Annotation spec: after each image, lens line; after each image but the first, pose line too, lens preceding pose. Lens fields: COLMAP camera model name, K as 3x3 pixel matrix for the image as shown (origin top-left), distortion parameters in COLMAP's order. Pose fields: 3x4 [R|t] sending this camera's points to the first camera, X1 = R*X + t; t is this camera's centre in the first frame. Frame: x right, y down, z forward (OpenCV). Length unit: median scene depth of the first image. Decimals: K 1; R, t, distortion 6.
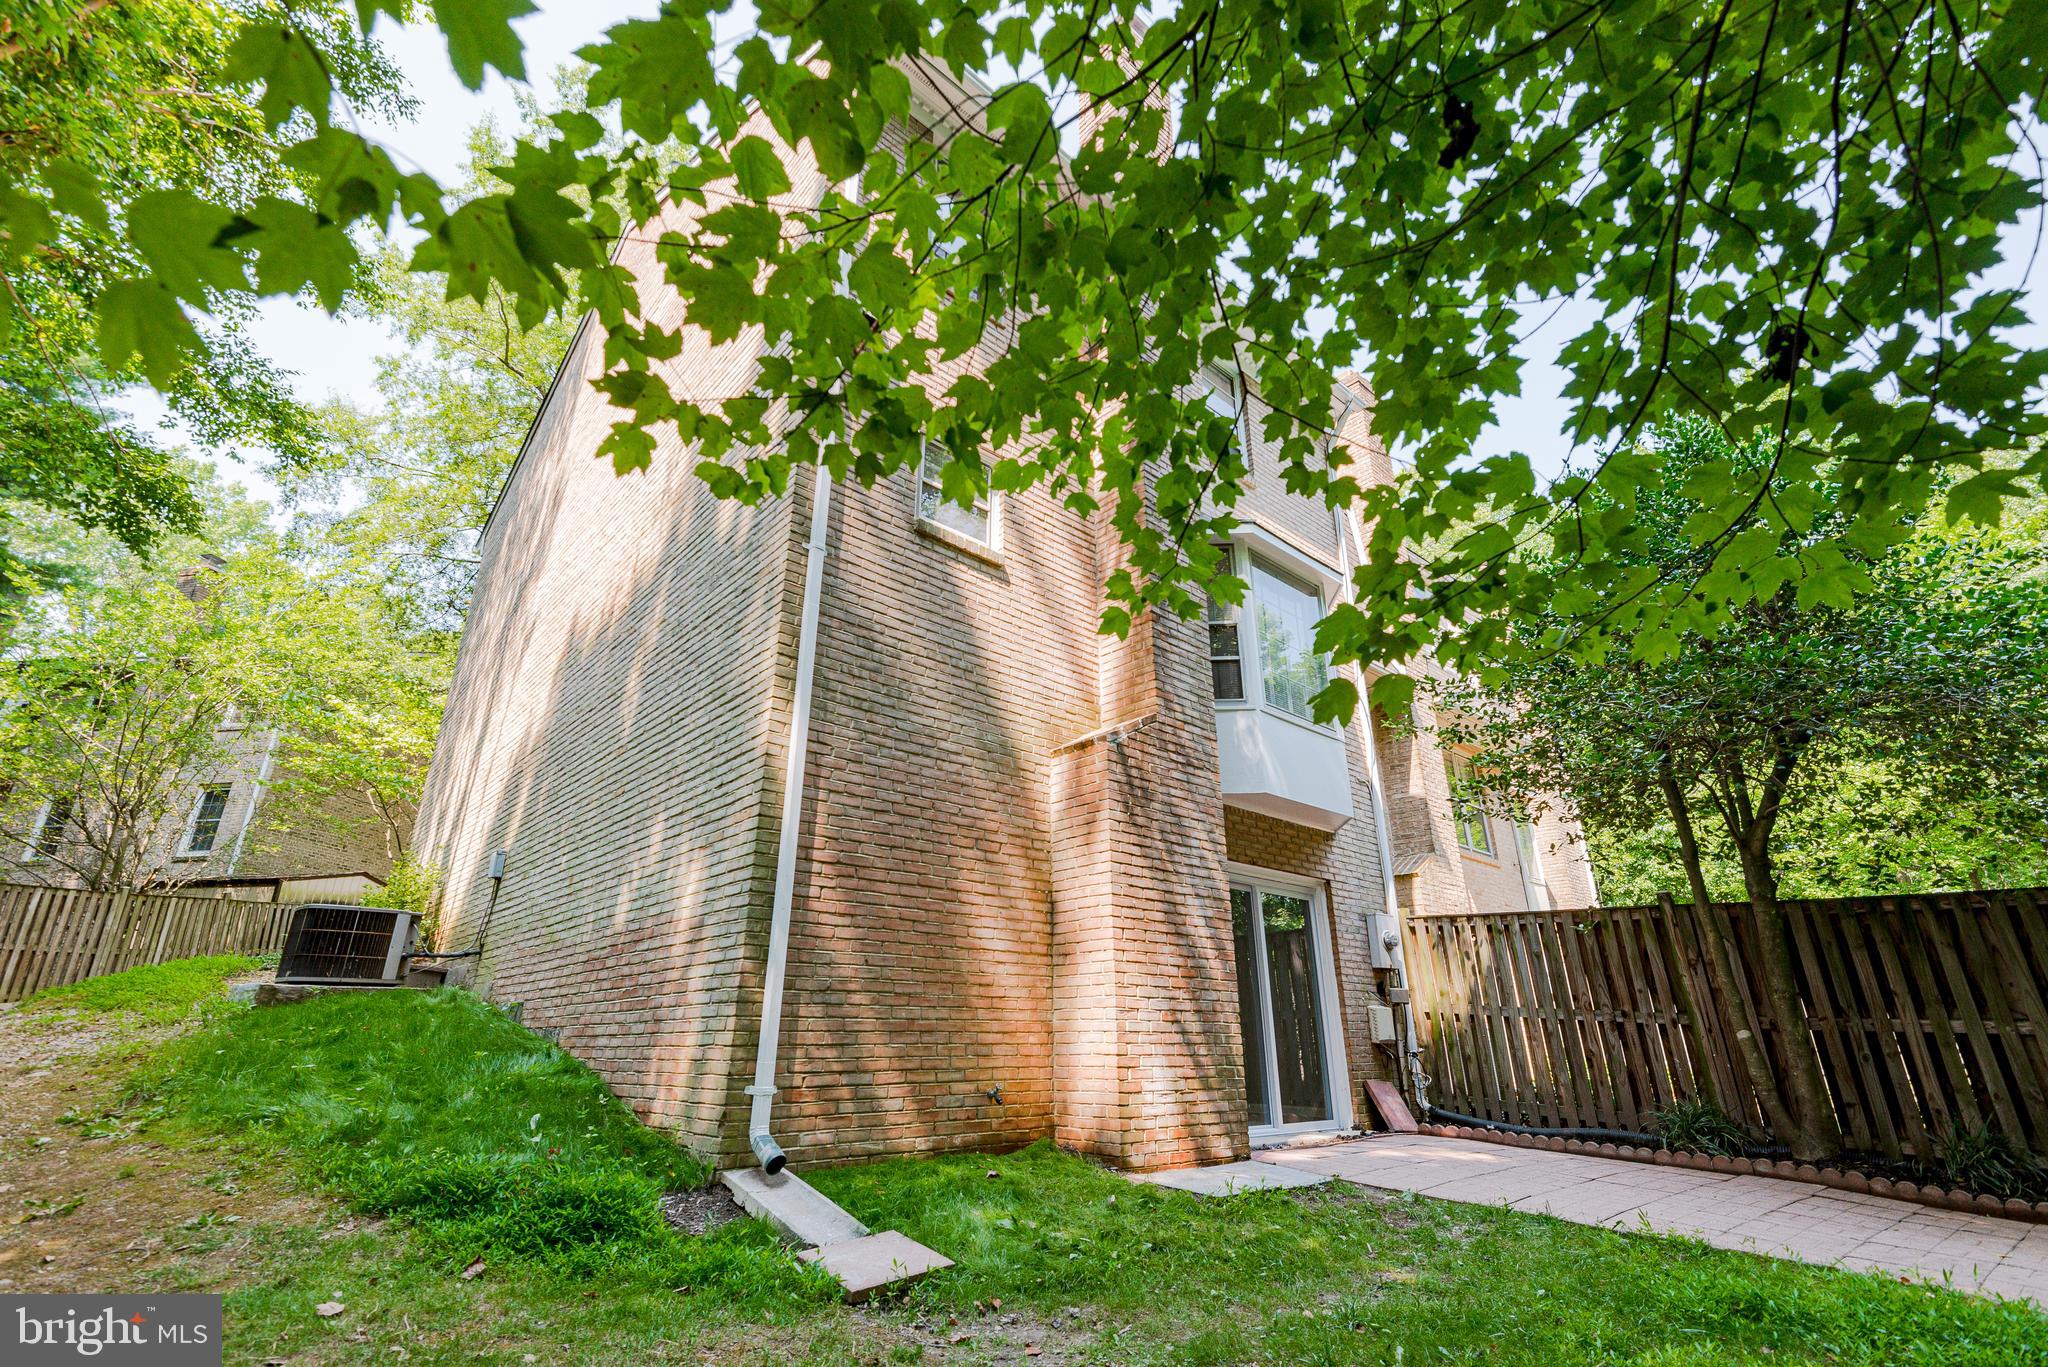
lens RADIAL K [[911.9, 0, 1031.6], [0, 911.9, 628.9], [0, 0, 1]] dist [0.009878, -0.000478]
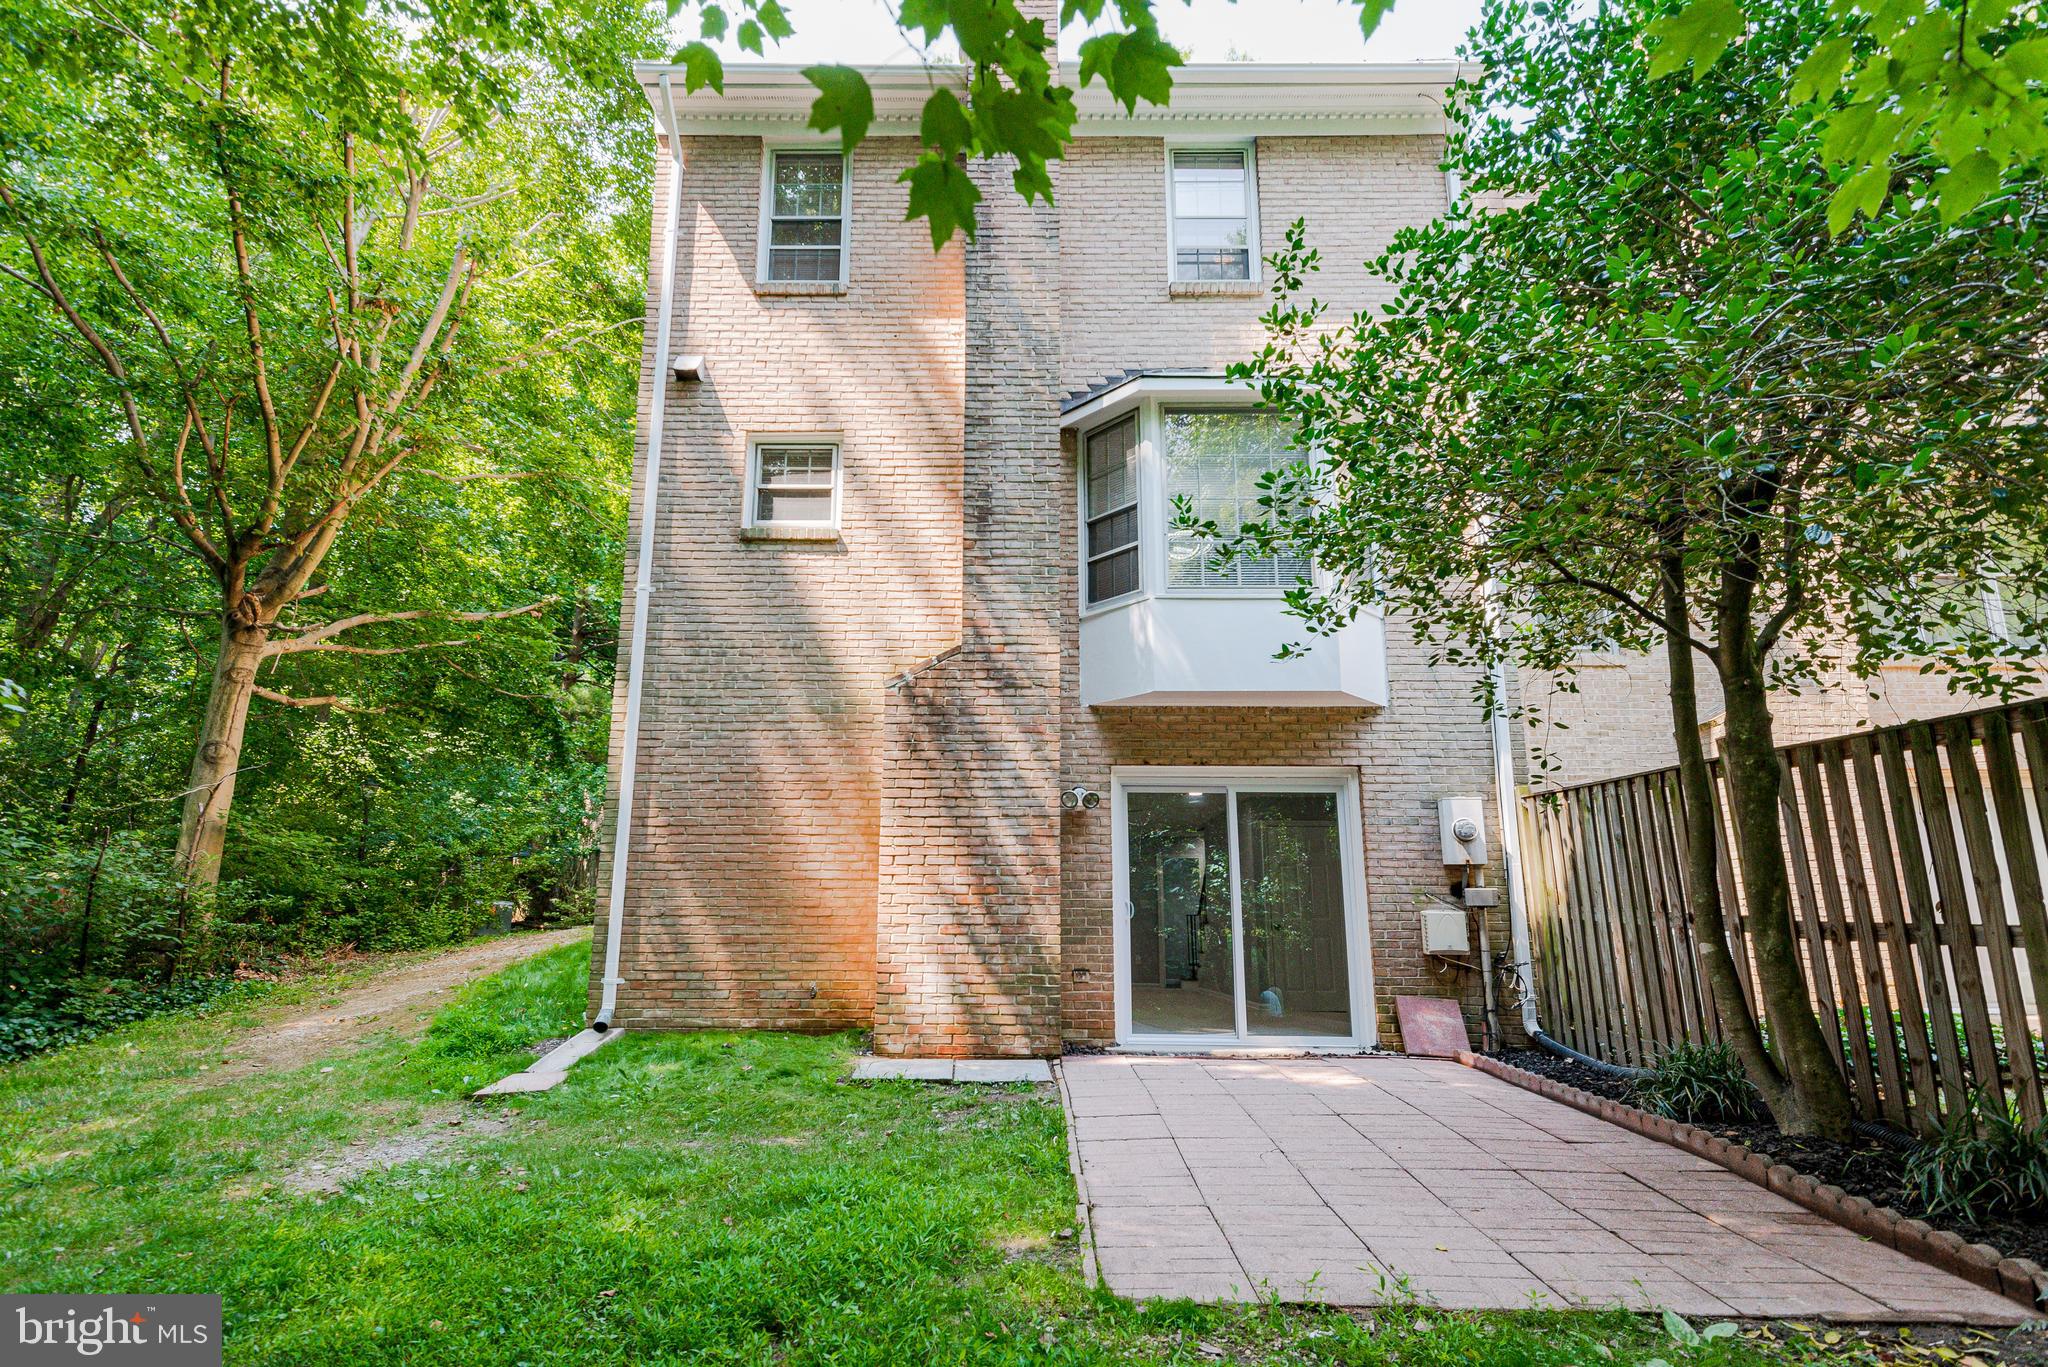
lens RADIAL K [[956.0, 0, 986.9], [0, 956.0, 708.2], [0, 0, 1]] dist [0.041388, -0.034788]
pose [[0.736925, -0.153798, -0.658246, 0.883274], [0.276770, 0.957059, 0.086237, 0.080554], [0.616717, -0.245733, 0.747847, 0.223814]]
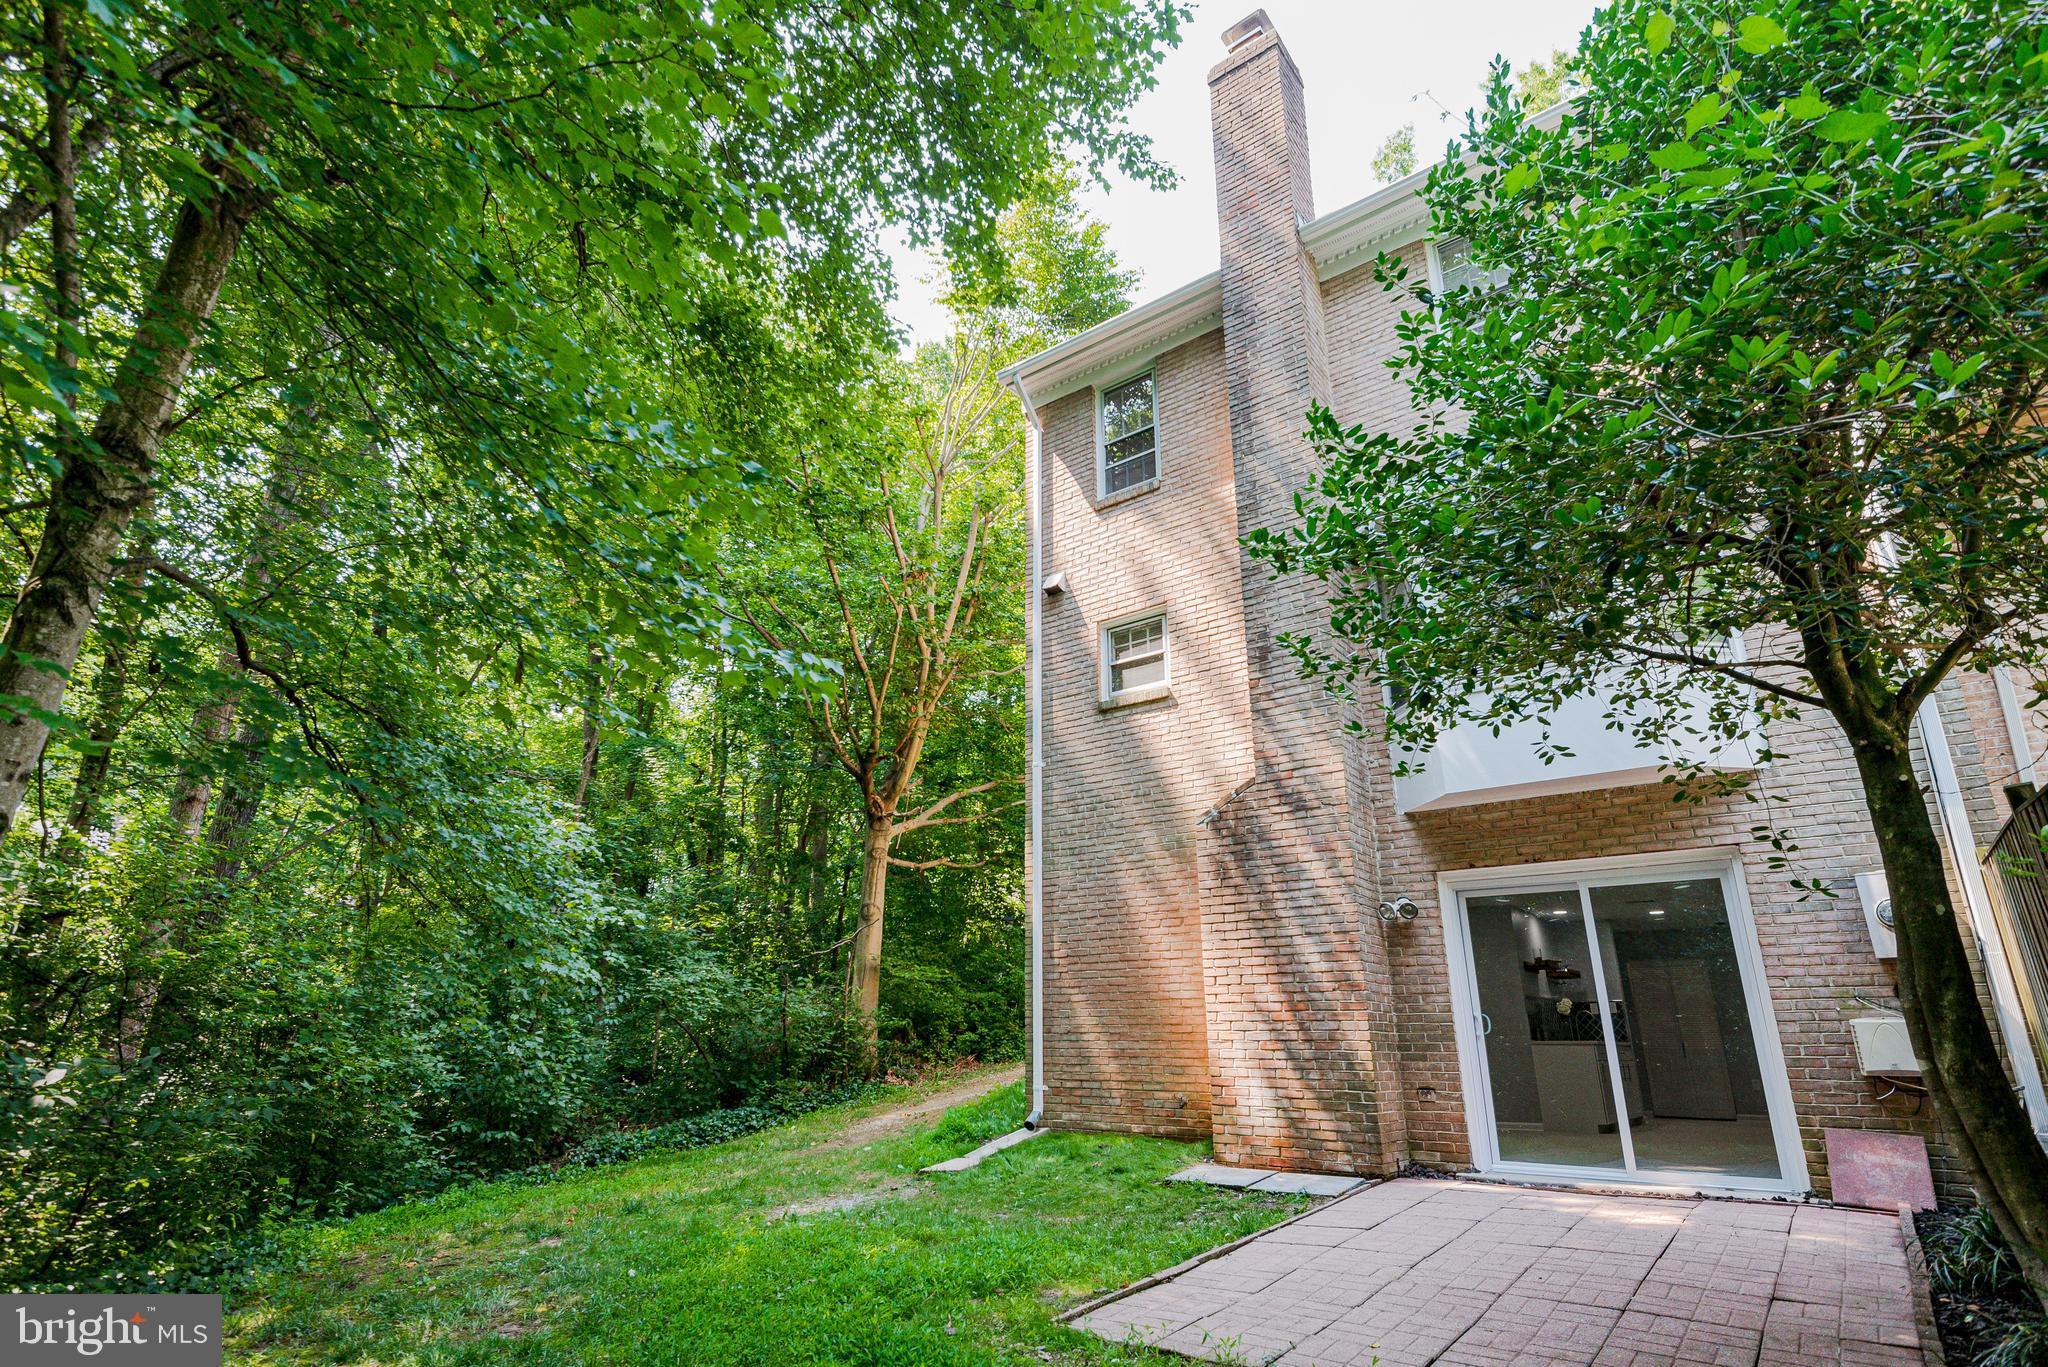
lens RADIAL K [[989.7, 0, 1032.5], [0, 989.7, 678.7], [0, 0, 1]] dist [0.031346, -0.026375]
pose [[0.198843, -0.341967, -0.918433, 1.293159], [0.401498, 0.883318, -0.241968, 0.179697], [0.894014, -0.320635, 0.312940, 0.441490]]
